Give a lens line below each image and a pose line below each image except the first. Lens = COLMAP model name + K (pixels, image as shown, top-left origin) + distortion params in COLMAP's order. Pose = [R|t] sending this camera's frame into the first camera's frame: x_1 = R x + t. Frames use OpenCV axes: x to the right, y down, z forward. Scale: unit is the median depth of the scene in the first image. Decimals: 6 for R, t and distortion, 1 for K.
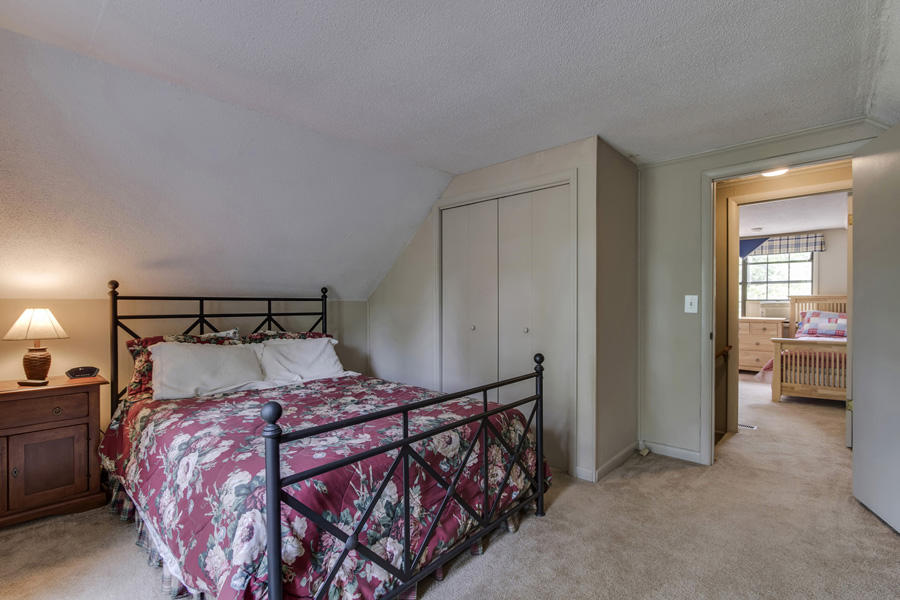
lens RADIAL K [[419.8, 0, 446.8], [0, 419.8, 306.0], [0, 0, 1]] dist [-0.009129, 0.003199]
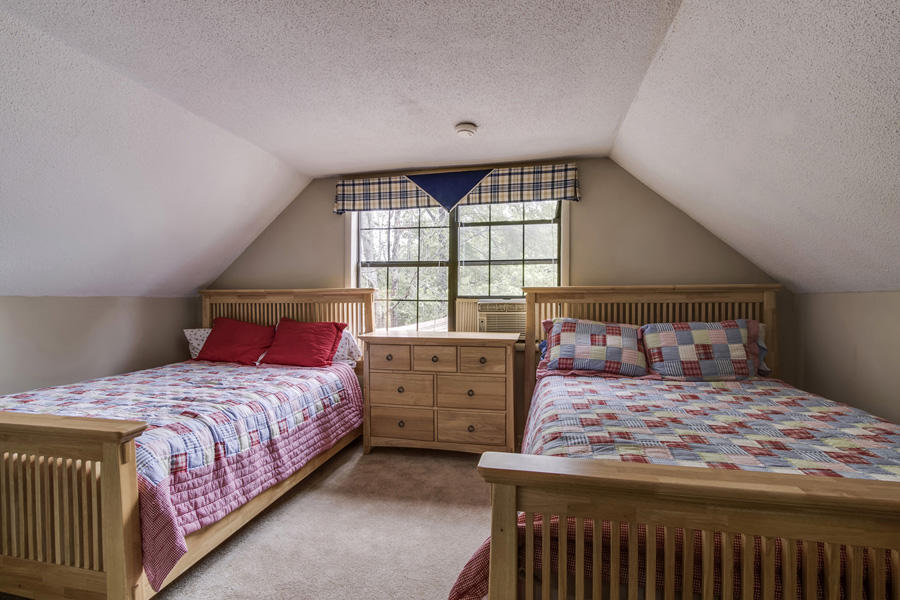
lens RADIAL K [[419.8, 0, 449.9], [0, 419.8, 302.1], [0, 0, 1]] dist [-0.009129, 0.003199]
pose [[0.860096, -0.001309, 0.510130, 0.492836], [0.004172, 0.999981, -0.004467, -0.005904], [-0.510115, 0.005970, 0.860086, 0.621465]]
